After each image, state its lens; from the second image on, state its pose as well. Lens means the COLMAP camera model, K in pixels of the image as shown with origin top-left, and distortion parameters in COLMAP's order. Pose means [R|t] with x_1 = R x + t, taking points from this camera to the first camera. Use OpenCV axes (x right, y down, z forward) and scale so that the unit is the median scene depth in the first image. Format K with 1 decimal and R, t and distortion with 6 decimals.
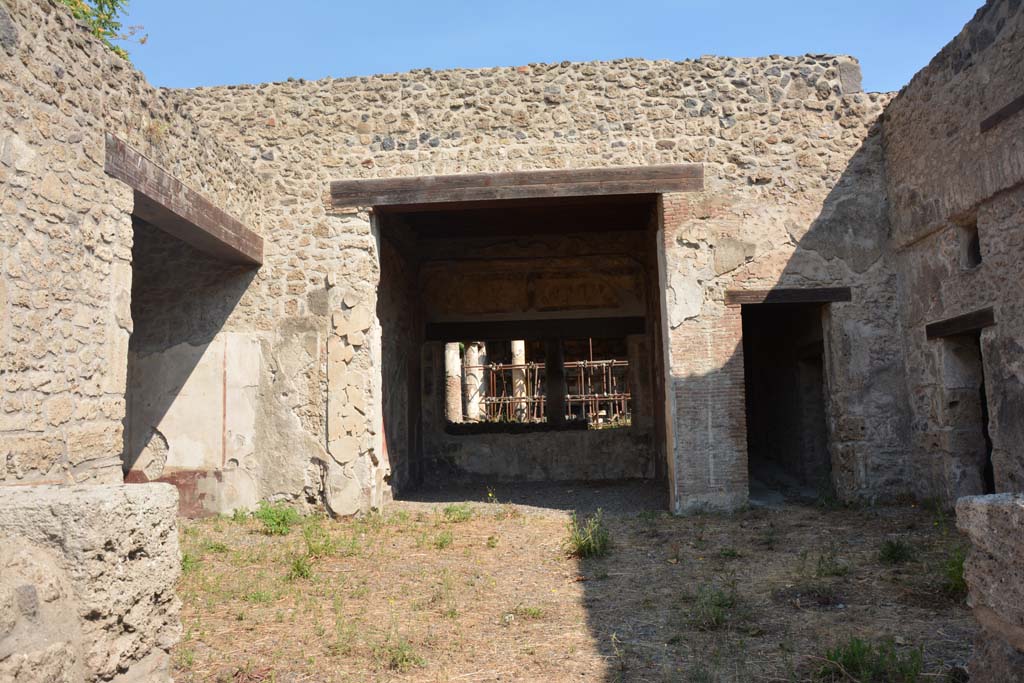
lens RADIAL K [[804.5, 0, 508.8], [0, 804.5, 347.3], [0, 0, 1]] dist [-0.140070, 0.093627]
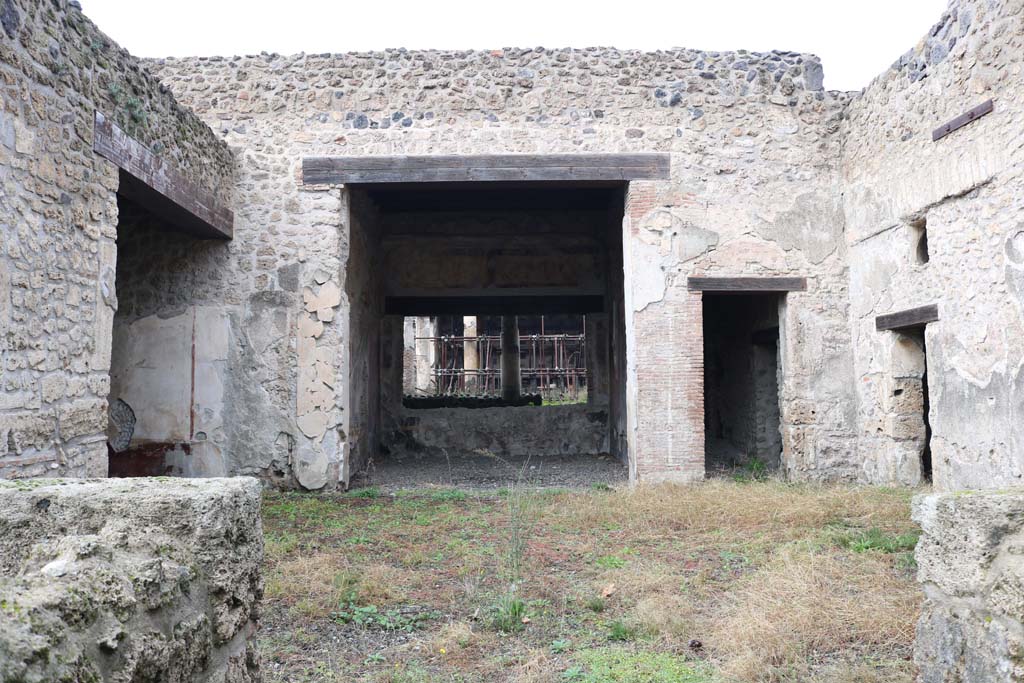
lens RADIAL K [[819.3, 0, 509.6], [0, 819.3, 345.9], [0, 0, 1]] dist [-0.143399, 0.079845]
pose [[0.997277, 0.020650, 0.070800, -0.032620], [-0.023299, 0.999051, 0.036790, -0.015539], [-0.069974, -0.038339, 0.996812, -0.042795]]
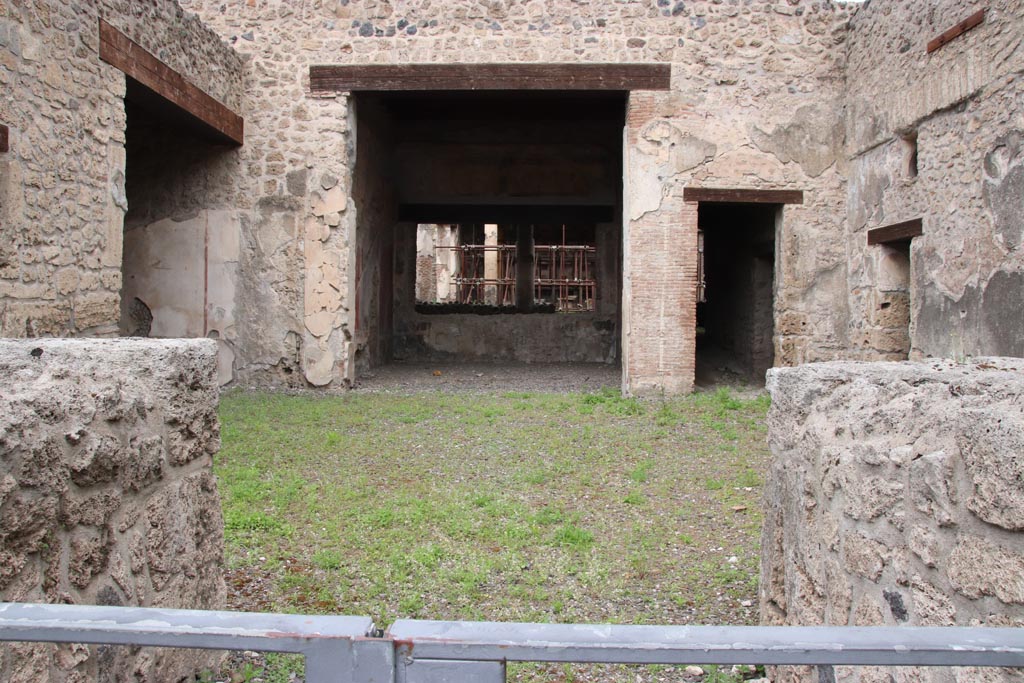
lens RADIAL K [[829.4, 0, 505.4], [0, 829.4, 346.0], [0, 0, 1]] dist [-0.134194, 0.102757]
pose [[0.998941, 0.035283, 0.029546, 0.010169], [-0.039139, 0.989069, 0.142166, -0.009042], [-0.024207, -0.143172, 0.989402, -0.100077]]
